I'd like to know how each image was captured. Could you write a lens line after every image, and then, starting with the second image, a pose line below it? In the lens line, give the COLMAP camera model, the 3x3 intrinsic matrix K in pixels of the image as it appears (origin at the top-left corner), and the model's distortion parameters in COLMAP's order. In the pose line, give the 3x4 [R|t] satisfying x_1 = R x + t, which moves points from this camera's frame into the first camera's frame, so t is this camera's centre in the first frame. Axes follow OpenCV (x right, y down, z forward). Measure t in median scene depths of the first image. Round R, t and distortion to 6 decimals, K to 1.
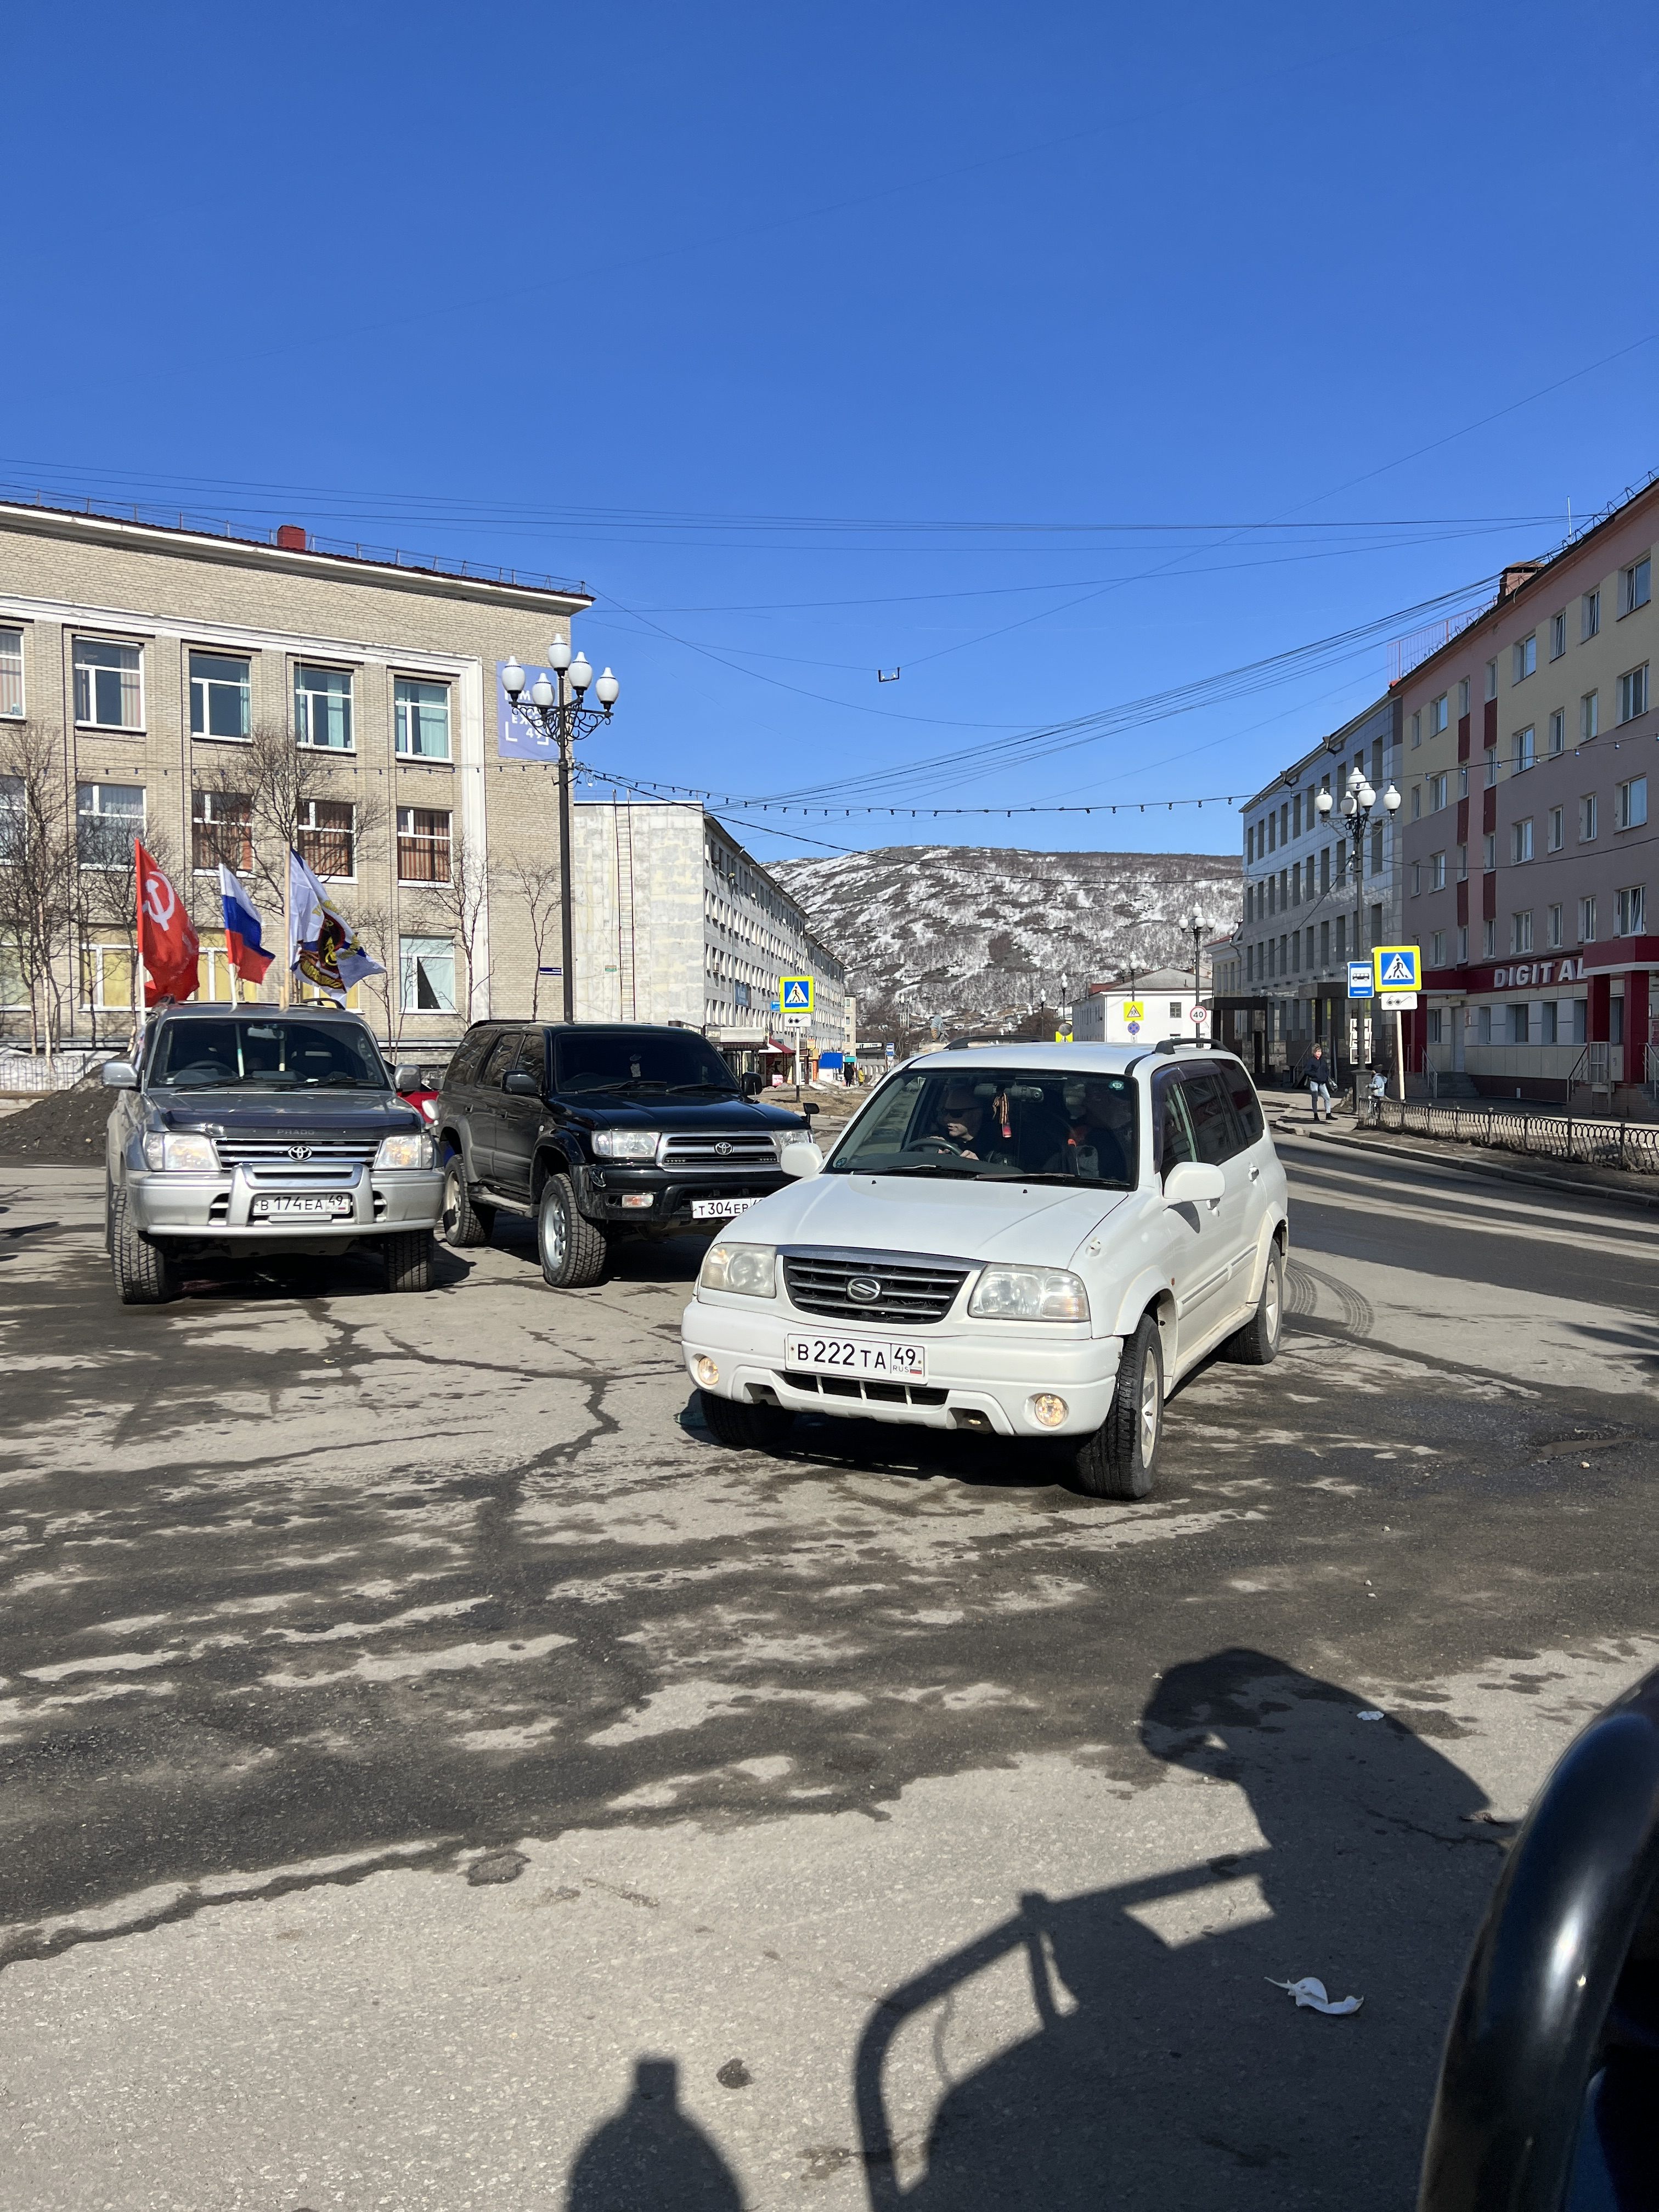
lens RADIAL K [[1679.5, 0, 829.5], [0, 1679.5, 1106.0], [0, 0, 1]] dist [0.241493, -0.258438]
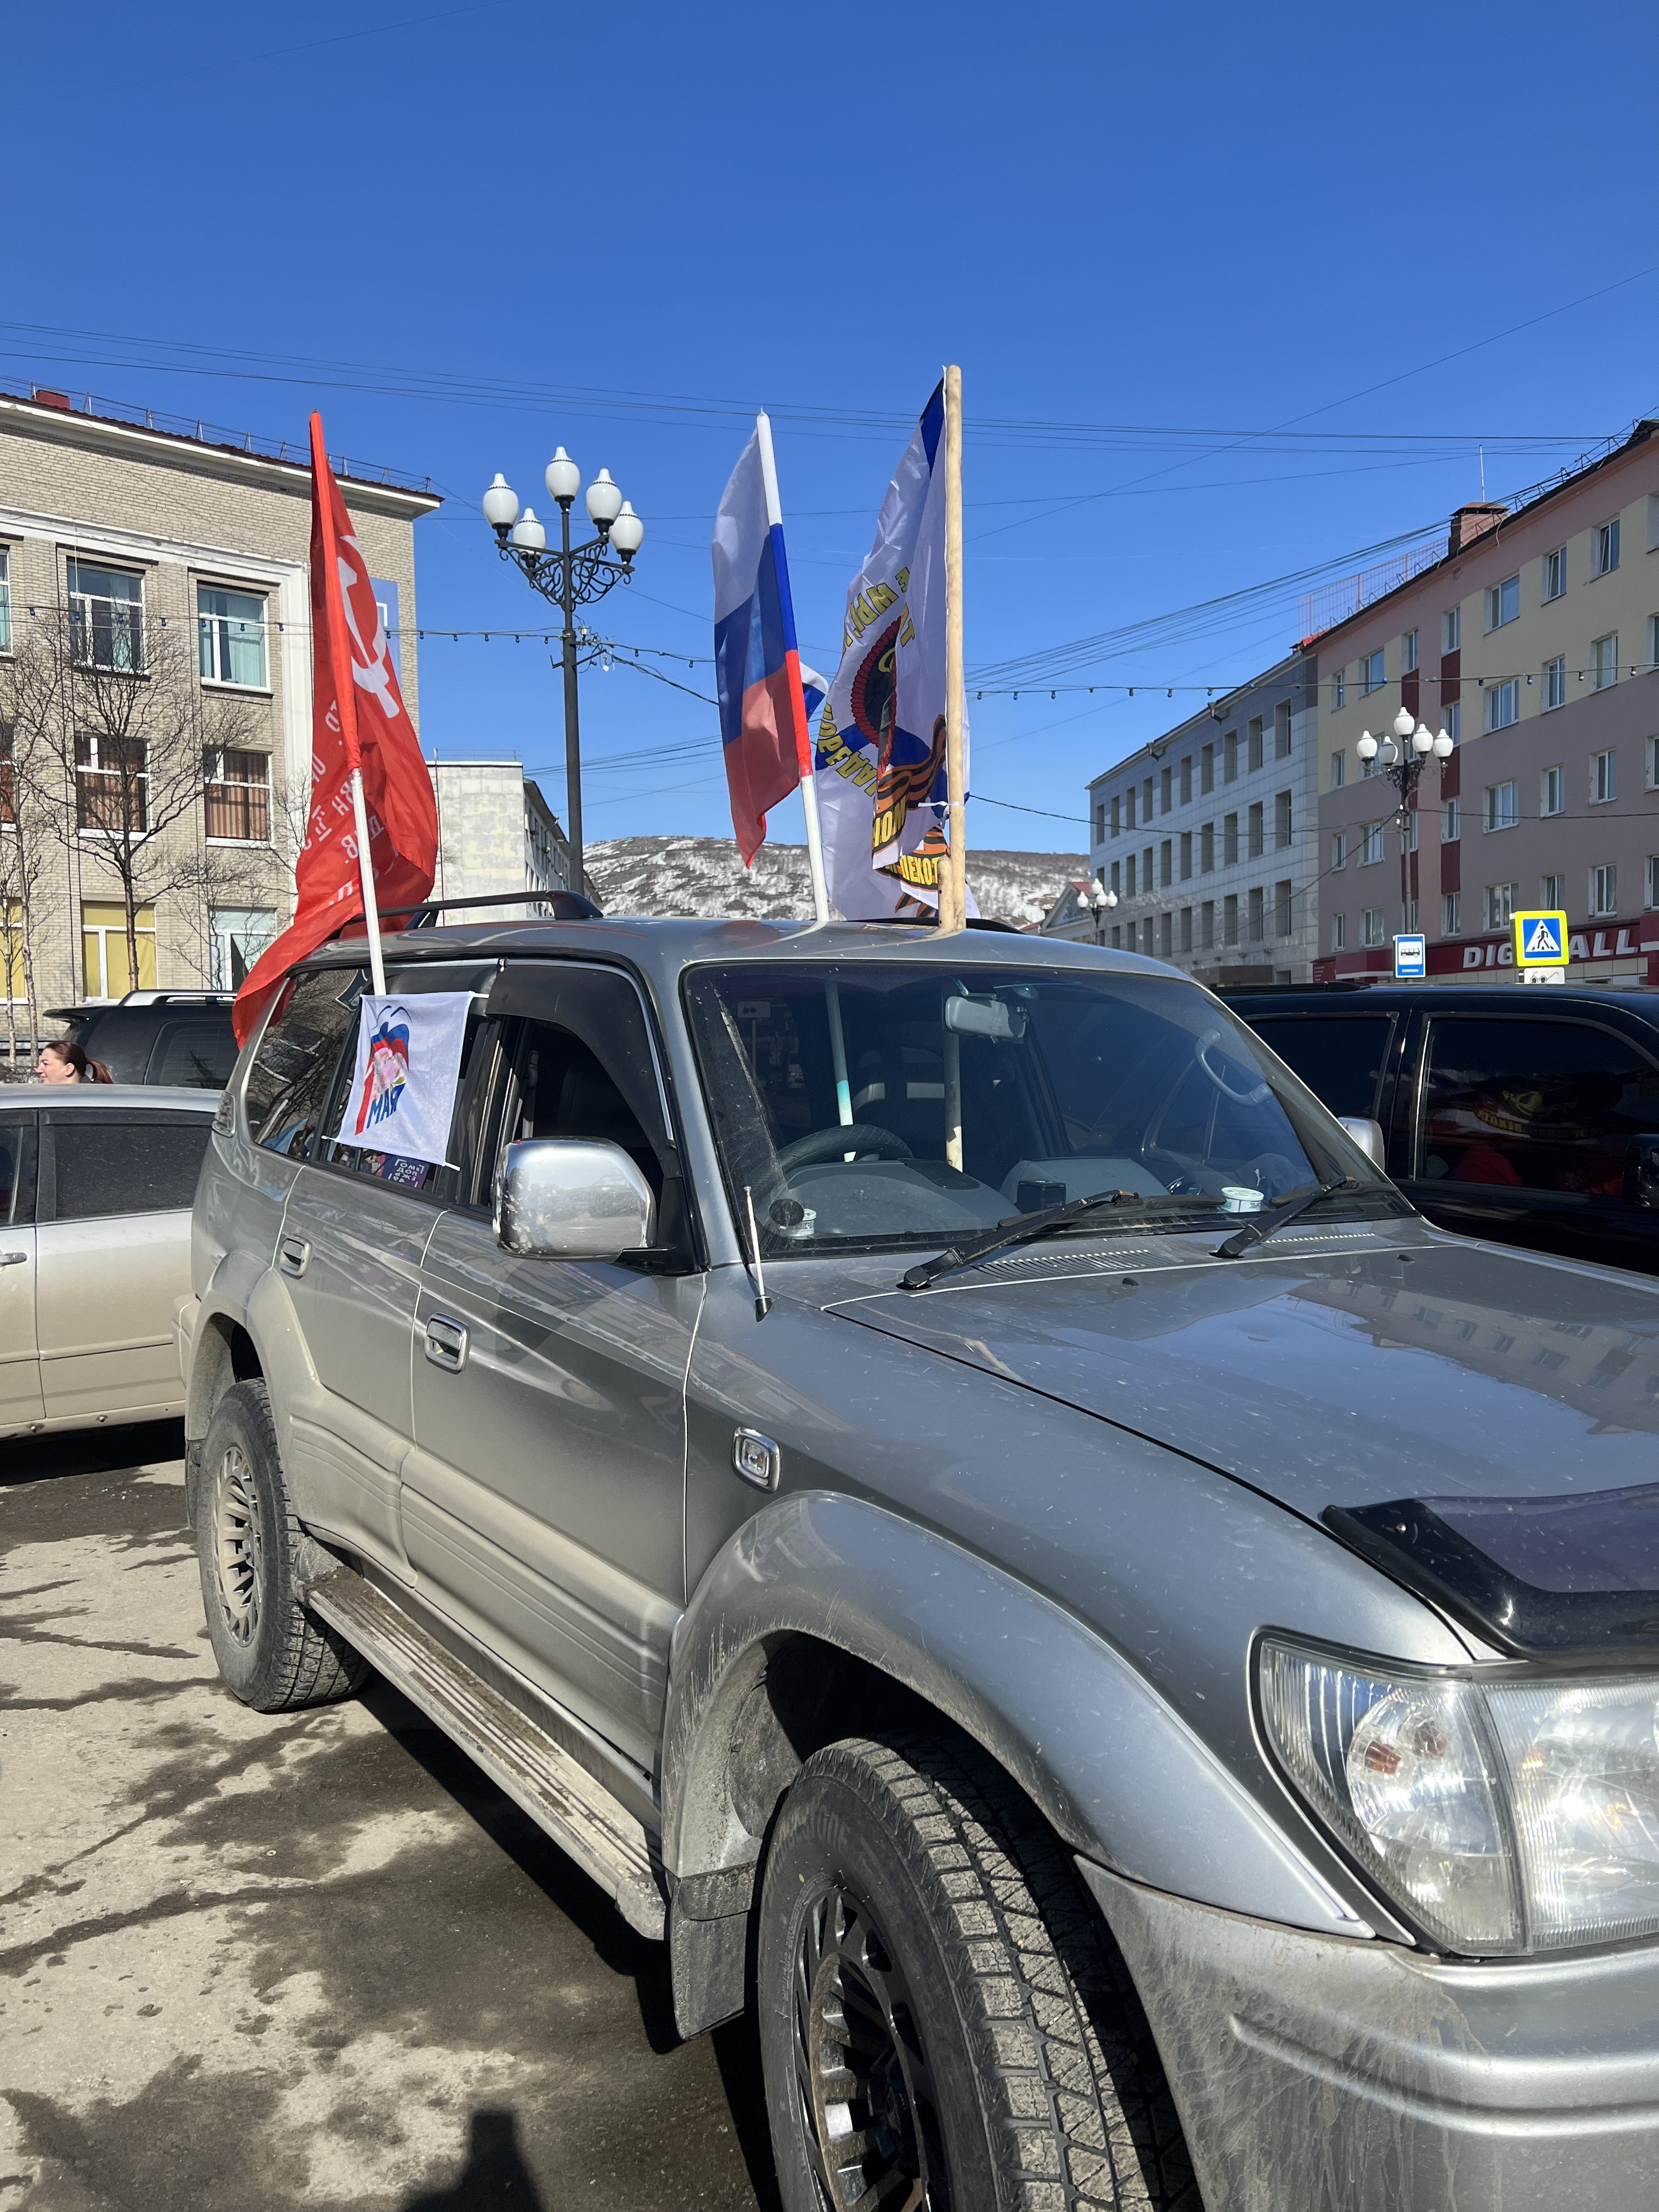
lens RADIAL K [[1715.8, 0, 821.4], [0, 1715.8, 1117.0], [0, 0, 1]] dist [0.105736, 0.003194]
pose [[0.989921, -0.016044, 0.140711, -0.084401], [0.014770, 0.999840, 0.010091, -0.005784], [-0.140850, -0.007911, 0.989999, 0.153239]]
